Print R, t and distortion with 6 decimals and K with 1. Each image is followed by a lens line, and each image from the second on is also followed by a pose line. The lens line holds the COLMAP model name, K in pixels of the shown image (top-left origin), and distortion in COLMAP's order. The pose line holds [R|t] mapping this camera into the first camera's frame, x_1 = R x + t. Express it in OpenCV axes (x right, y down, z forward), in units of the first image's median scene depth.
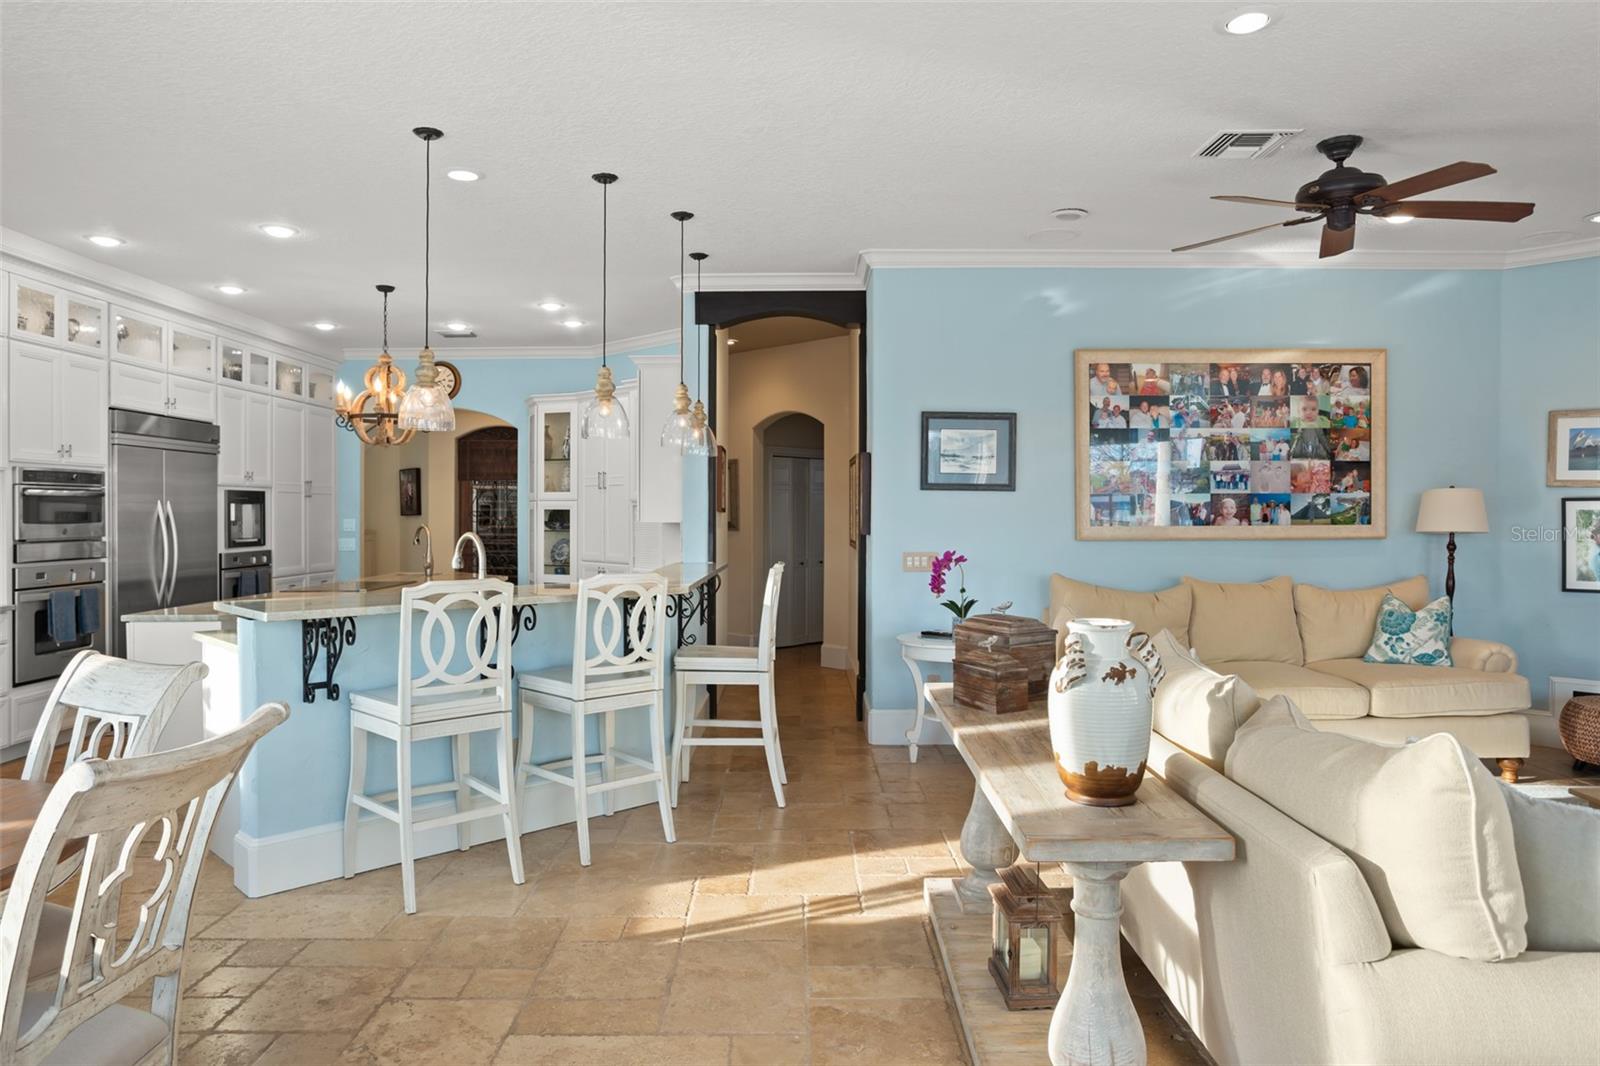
lens RADIAL K [[1075.9, 0, 802.1], [0, 1075.9, 507.8], [0, 0, 1]] dist [-0.002493, -0.000631]
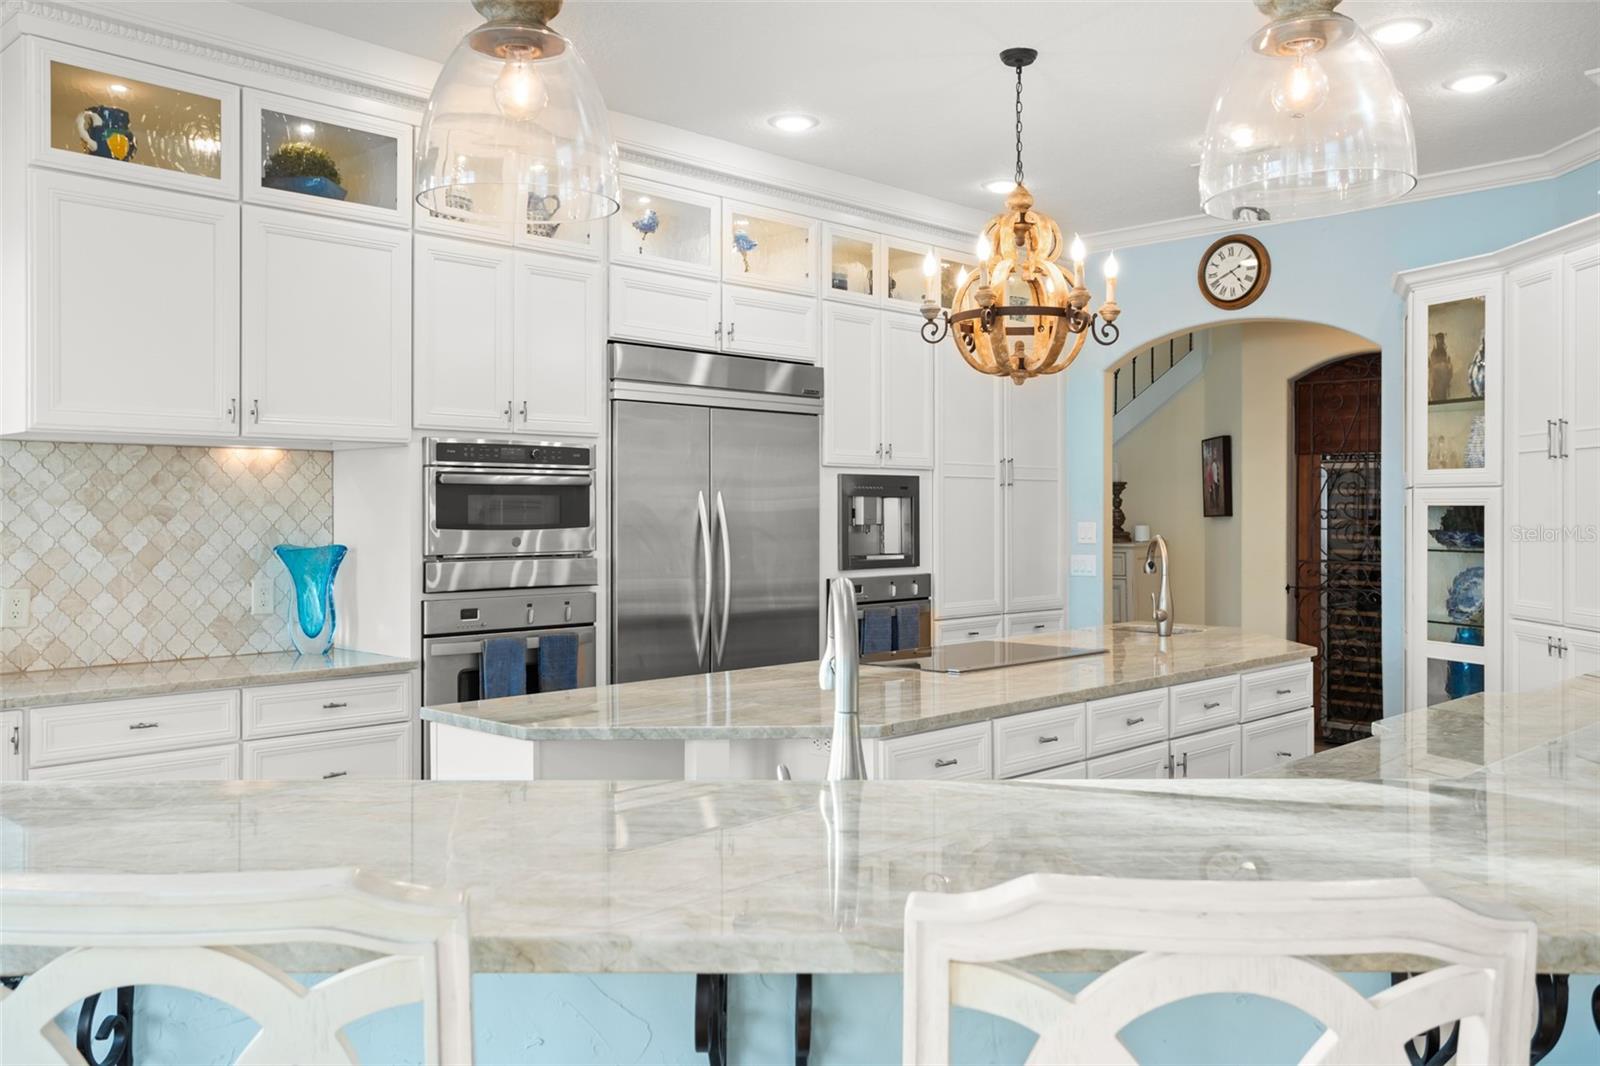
lens RADIAL K [[1295.7, 0, 797.2], [0, 1295.7, 507.8], [0, 0, 1]] dist [-0.037676, 0.103961]
pose [[0.710893, -0.001393, -0.703299, -0.038847], [0.002371, 0.999997, 0.000417, 0.001946], [0.703296, -0.001964, 0.710894, 0.453767]]
